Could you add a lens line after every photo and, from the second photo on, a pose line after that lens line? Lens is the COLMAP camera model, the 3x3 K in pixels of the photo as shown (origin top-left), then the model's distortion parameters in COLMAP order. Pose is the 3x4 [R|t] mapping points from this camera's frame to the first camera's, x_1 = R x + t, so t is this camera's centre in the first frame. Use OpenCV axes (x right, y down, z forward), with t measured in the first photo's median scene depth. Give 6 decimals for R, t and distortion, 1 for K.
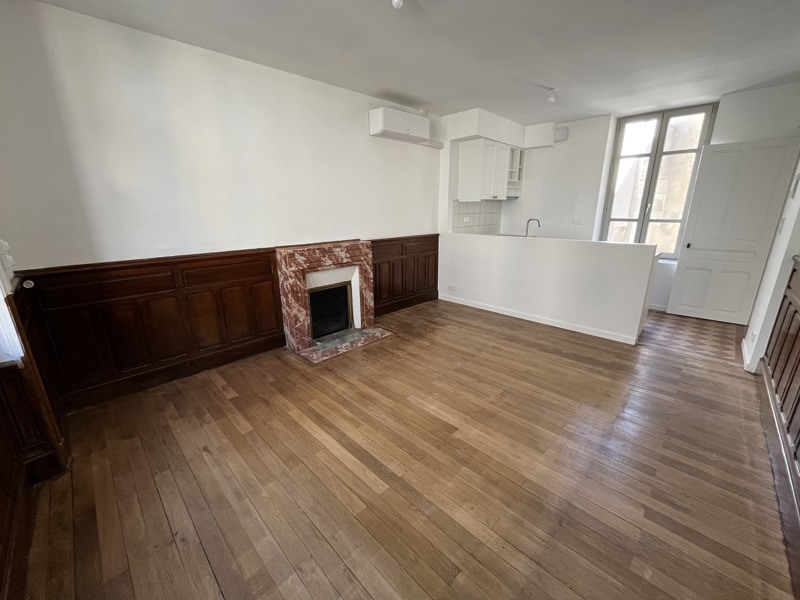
lens RADIAL K [[323.0, 0, 397.7], [0, 323.0, 299.9], [0, 0, 1]] dist [-0.004411, -0.000233]
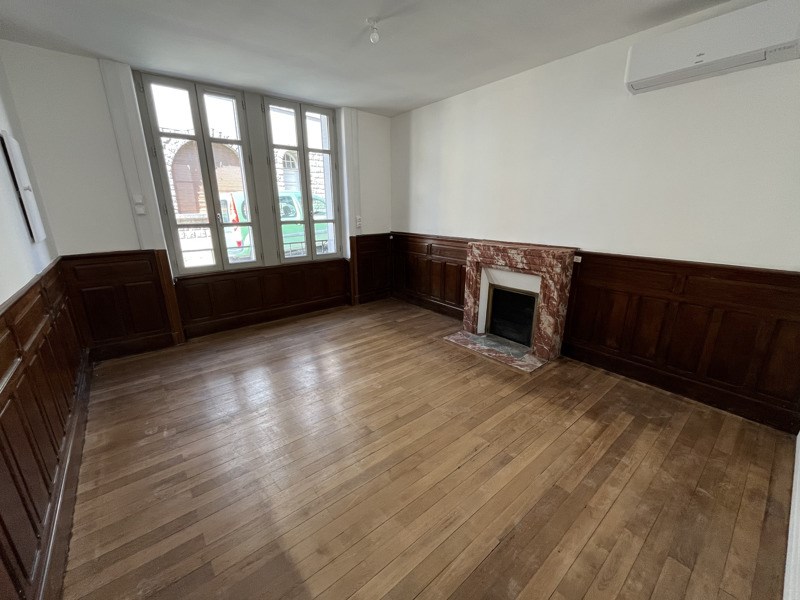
lens RADIAL K [[323.0, 0, 397.7], [0, 323.0, 299.9], [0, 0, 1]] dist [-0.004411, -0.000233]
pose [[-0.104388, 0.284285, -0.953040, 0.773189], [-0.268320, 0.914690, 0.302235, -0.221984], [0.957657, 0.287269, -0.019204, 0.750909]]
